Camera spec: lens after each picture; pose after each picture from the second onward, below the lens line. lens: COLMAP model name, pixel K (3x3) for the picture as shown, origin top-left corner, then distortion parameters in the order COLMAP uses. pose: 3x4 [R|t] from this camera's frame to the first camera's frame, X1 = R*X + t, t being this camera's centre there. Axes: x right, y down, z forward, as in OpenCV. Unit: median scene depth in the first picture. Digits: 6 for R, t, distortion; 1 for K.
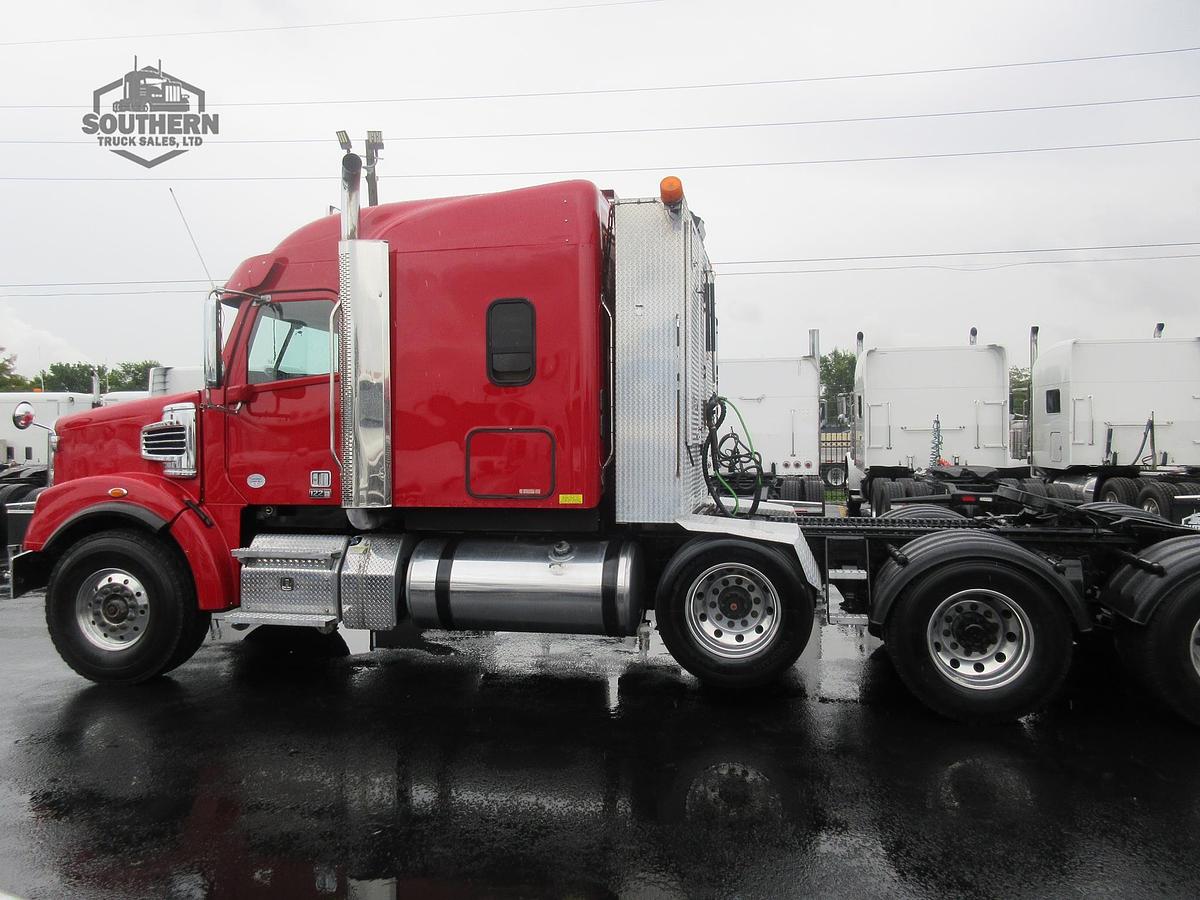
lens RADIAL K [[901.8, 0, 600.0], [0, 901.8, 450.0], [0, 0, 1]] dist [0.029481, -0.014877]
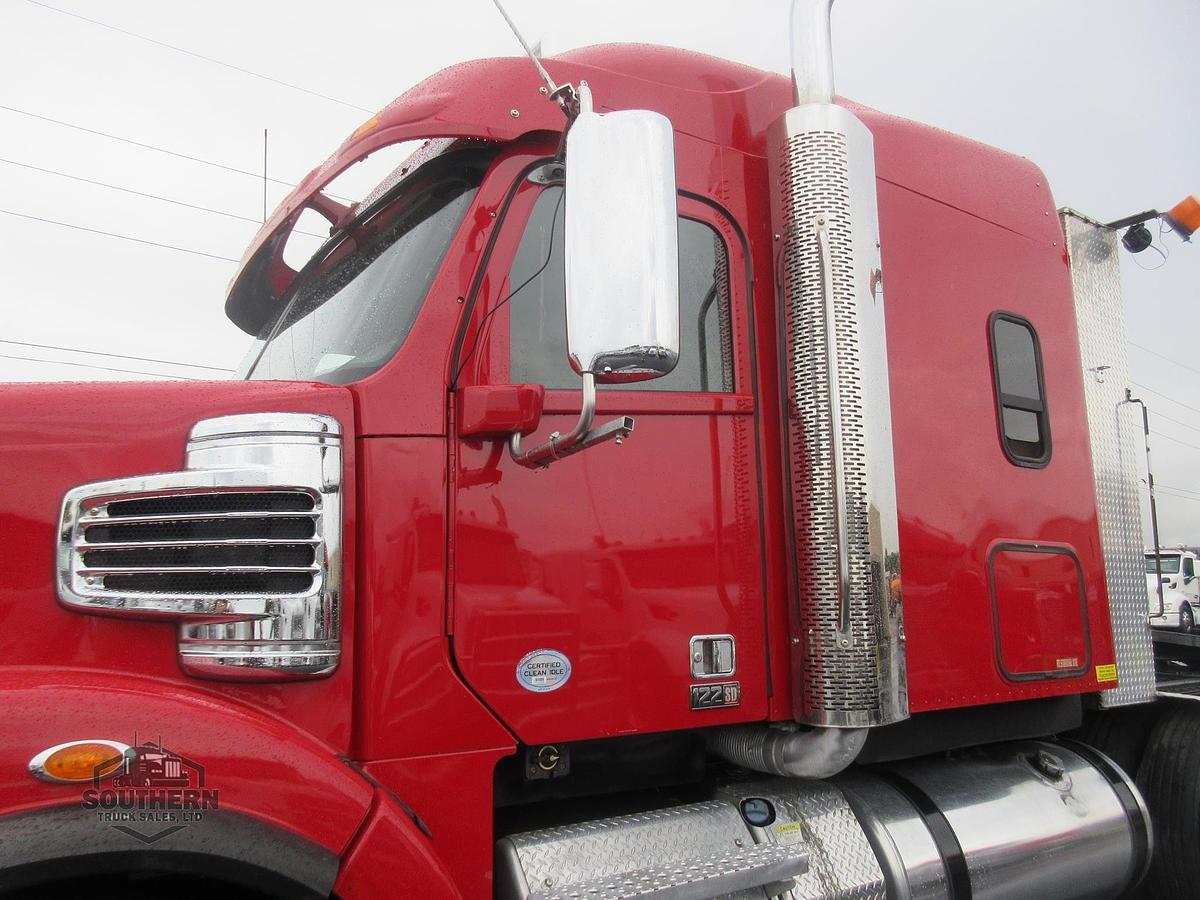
lens RADIAL K [[901.8, 0, 600.0], [0, 901.8, 450.0], [0, 0, 1]] dist [0.029481, -0.014877]
pose [[0.697791, 0.116635, 0.706742, -0.594245], [-0.000630, 0.986754, -0.162224, 0.007074], [-0.716301, 0.112753, 0.688621, 0.716920]]
